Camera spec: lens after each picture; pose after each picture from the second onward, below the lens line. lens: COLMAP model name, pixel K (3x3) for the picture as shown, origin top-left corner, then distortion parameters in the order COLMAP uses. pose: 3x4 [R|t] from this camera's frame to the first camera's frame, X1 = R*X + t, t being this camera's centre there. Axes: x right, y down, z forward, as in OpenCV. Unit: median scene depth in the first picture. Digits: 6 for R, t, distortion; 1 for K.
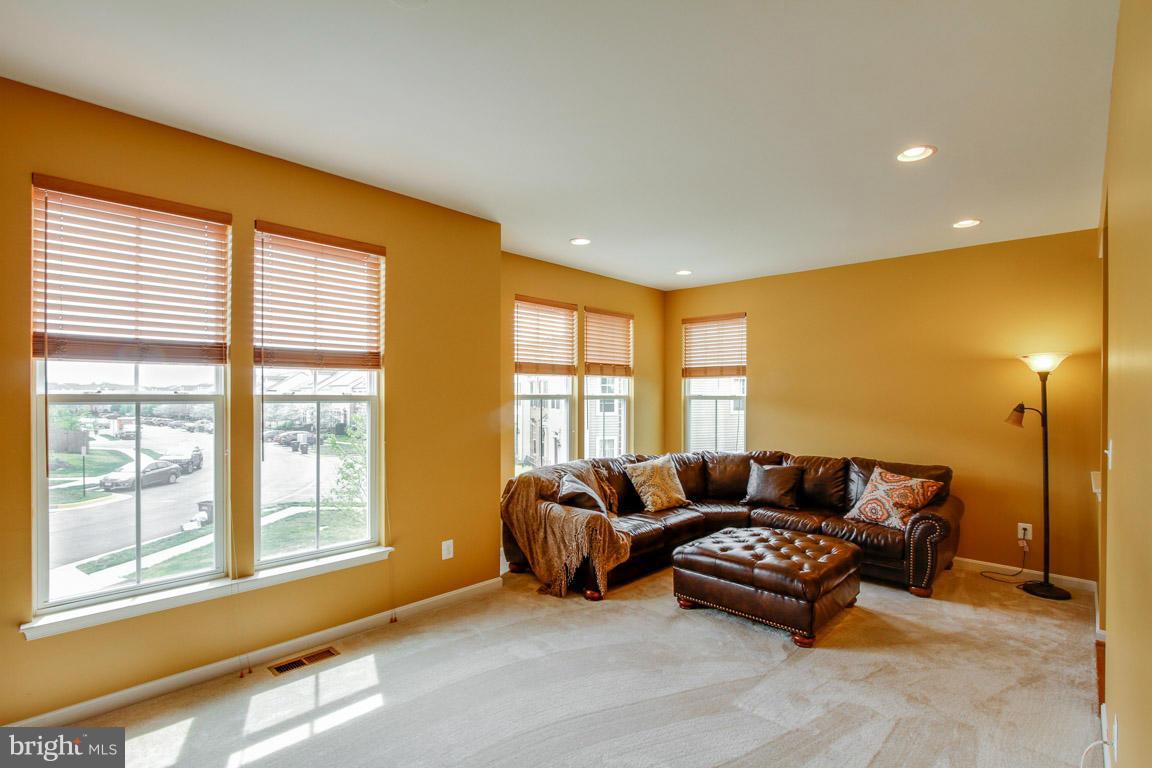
lens RADIAL K [[542.4, 0, 581.8], [0, 542.4, 396.2], [0, 0, 1]] dist [-0.011486, 0.000434]
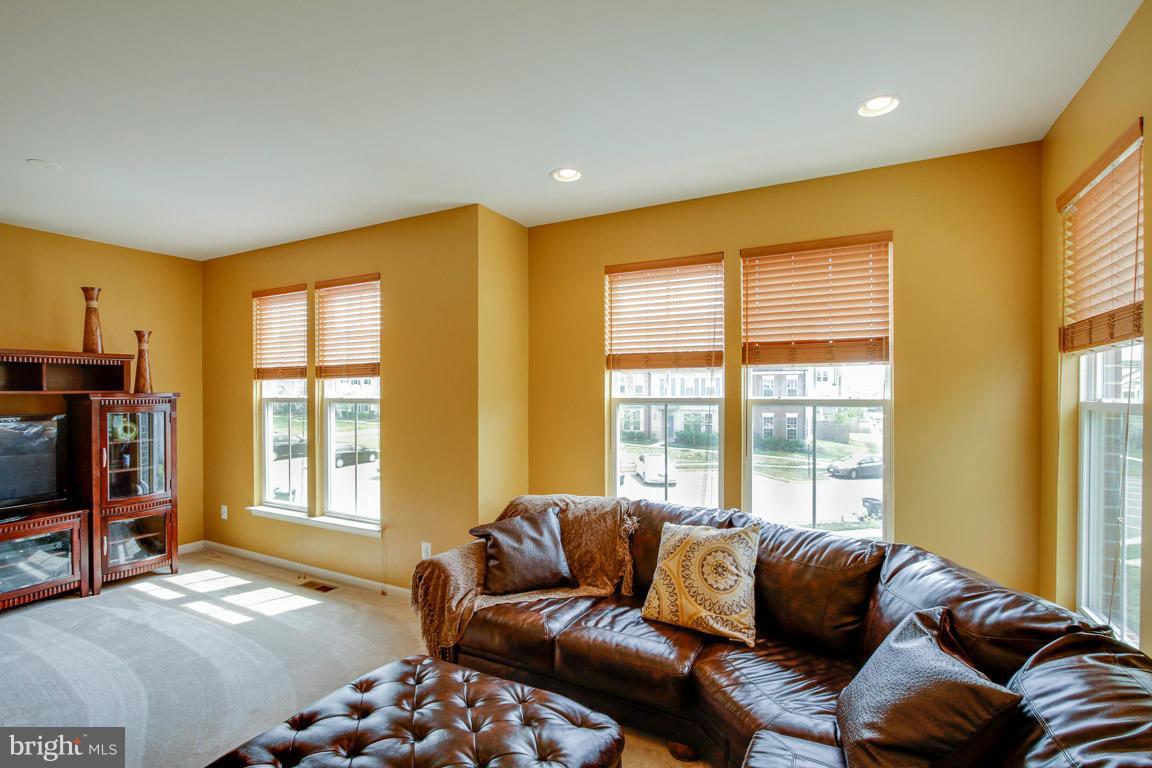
lens RADIAL K [[536.7, 0, 575.3], [0, 536.7, 396.2], [0, 0, 1]] dist [-0.008137, 0.000190]
pose [[0.257897, 0.001623, -0.966171, 0.841539], [-0.000334, 0.999999, 0.001591, -0.008762], [0.966172, -0.000087, 0.257897, 1.072878]]
